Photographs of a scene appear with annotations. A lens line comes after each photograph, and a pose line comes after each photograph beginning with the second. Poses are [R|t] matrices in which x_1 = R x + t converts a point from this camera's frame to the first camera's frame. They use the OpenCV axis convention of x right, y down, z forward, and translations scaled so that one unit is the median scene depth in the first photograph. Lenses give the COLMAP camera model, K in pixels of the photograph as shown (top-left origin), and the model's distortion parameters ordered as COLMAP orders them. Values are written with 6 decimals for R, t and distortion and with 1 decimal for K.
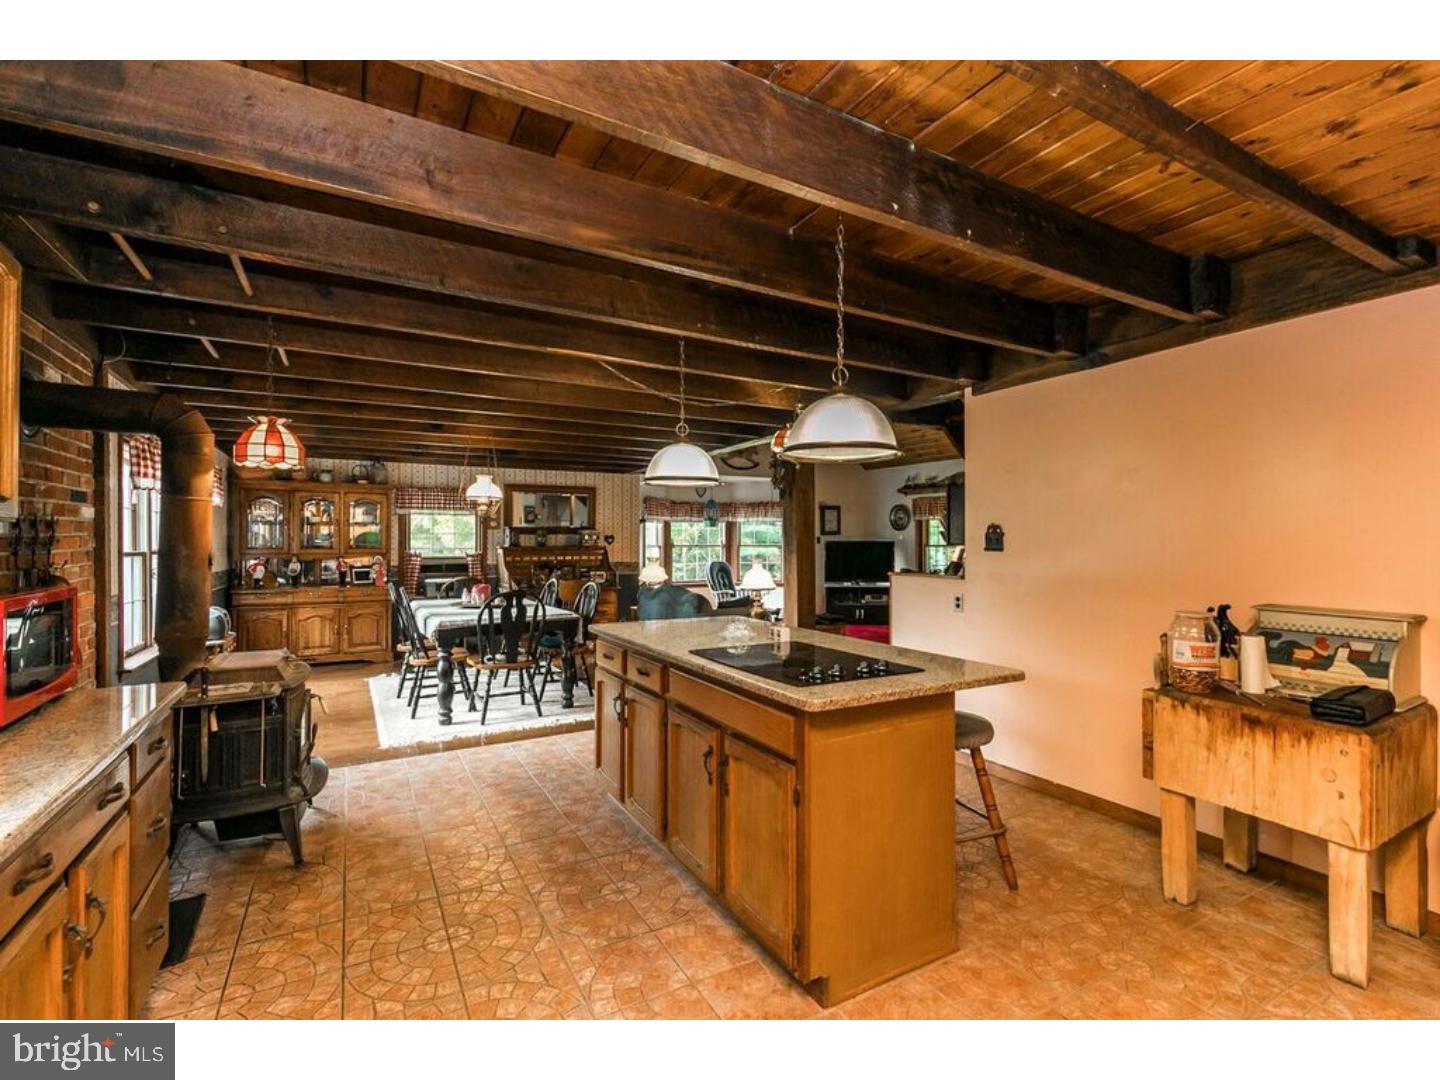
lens RADIAL K [[658.6, 0, 750.4], [0, 658.6, 541.3], [0, 0, 1]] dist [0.000337, -0.000191]
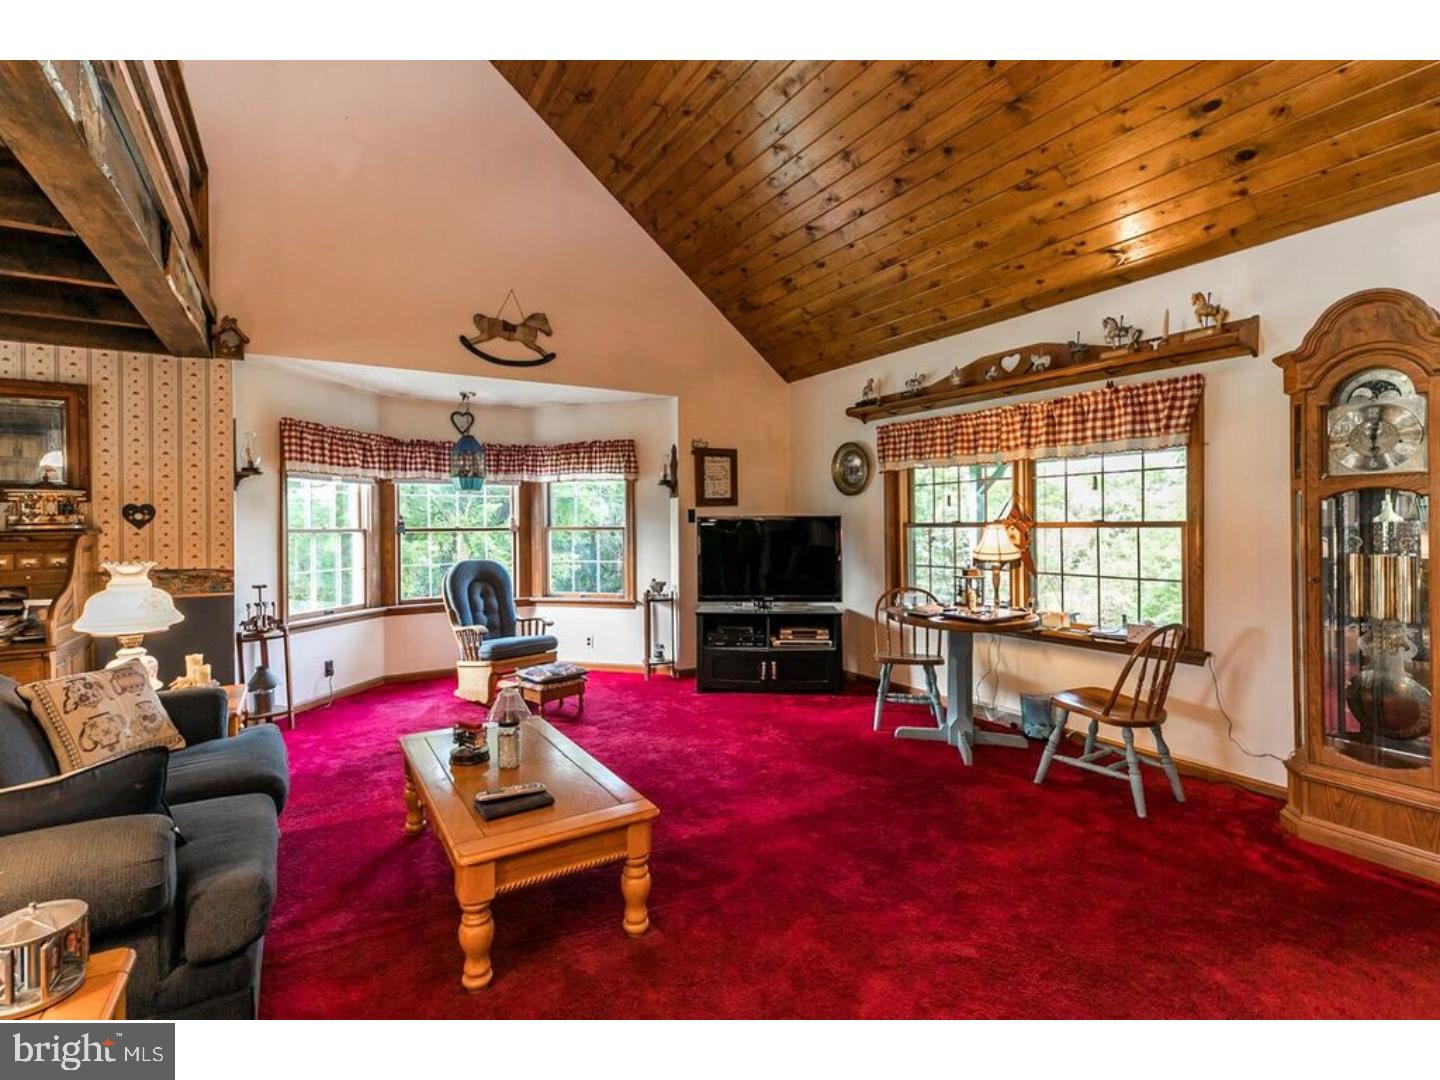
lens RADIAL K [[679.2, 0, 719.5], [0, 679.2, 521.0], [0, 0, 1]] dist [0.000490, -0.000002]
pose [[0.999980, -0.006206, -0.001393, 0.132029], [0.006197, 0.999964, -0.005743, 0.004973], [0.001429, 0.005734, 0.999983, 0.509053]]
